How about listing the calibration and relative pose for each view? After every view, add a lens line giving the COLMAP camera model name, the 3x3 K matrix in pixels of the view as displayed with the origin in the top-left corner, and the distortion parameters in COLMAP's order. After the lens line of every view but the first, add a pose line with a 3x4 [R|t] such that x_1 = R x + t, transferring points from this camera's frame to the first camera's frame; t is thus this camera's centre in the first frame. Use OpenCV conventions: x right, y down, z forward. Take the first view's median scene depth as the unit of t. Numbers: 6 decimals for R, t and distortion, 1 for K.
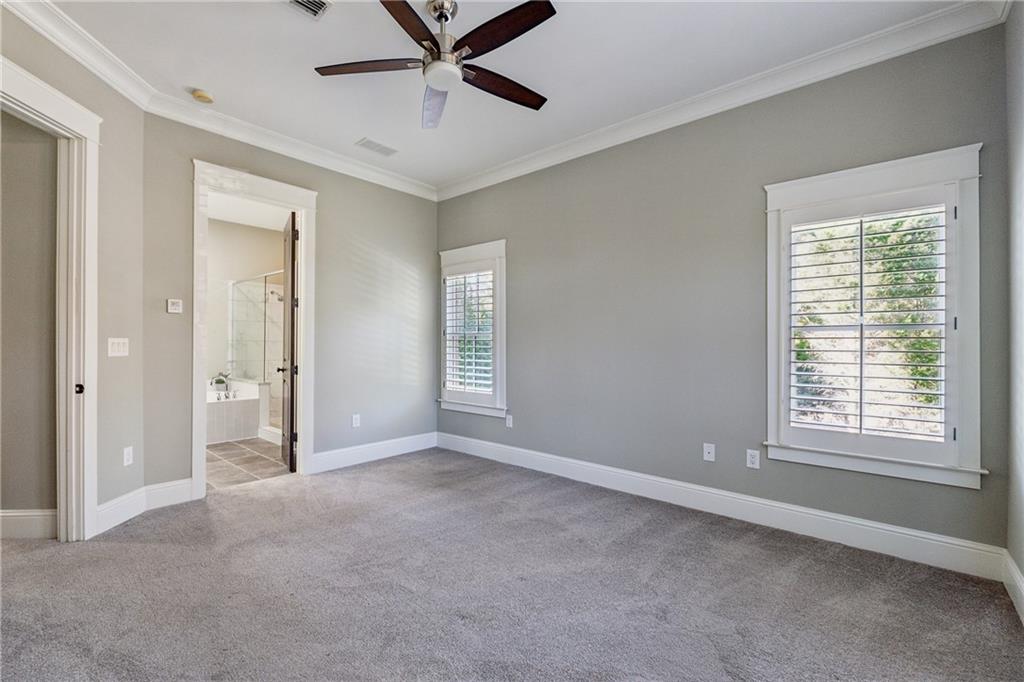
lens RADIAL K [[437.9, 0, 509.5], [0, 437.9, 342.6], [0, 0, 1]] dist [-0.005997, -0.000444]
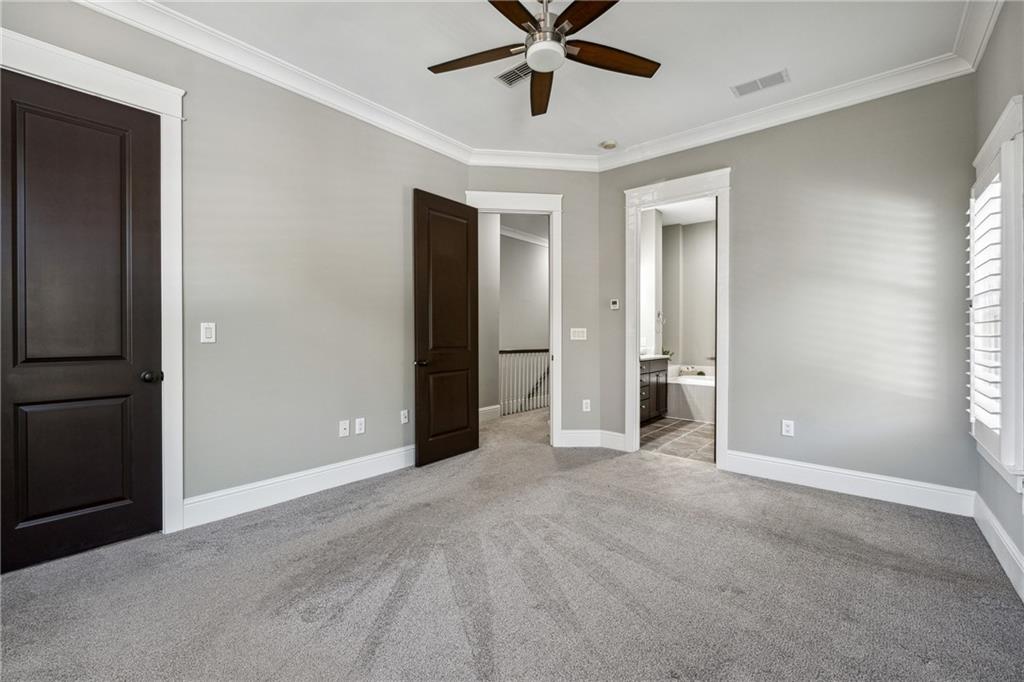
lens RADIAL K [[437.9, 0, 505.6], [0, 437.9, 338.3], [0, 0, 1]] dist [-0.005997, -0.000444]
pose [[-0.001655, 0.005877, -0.999981, 0.544032], [-0.001577, 0.999981, 0.005879, 0.013839], [0.999997, 0.001586, -0.001646, 0.595898]]
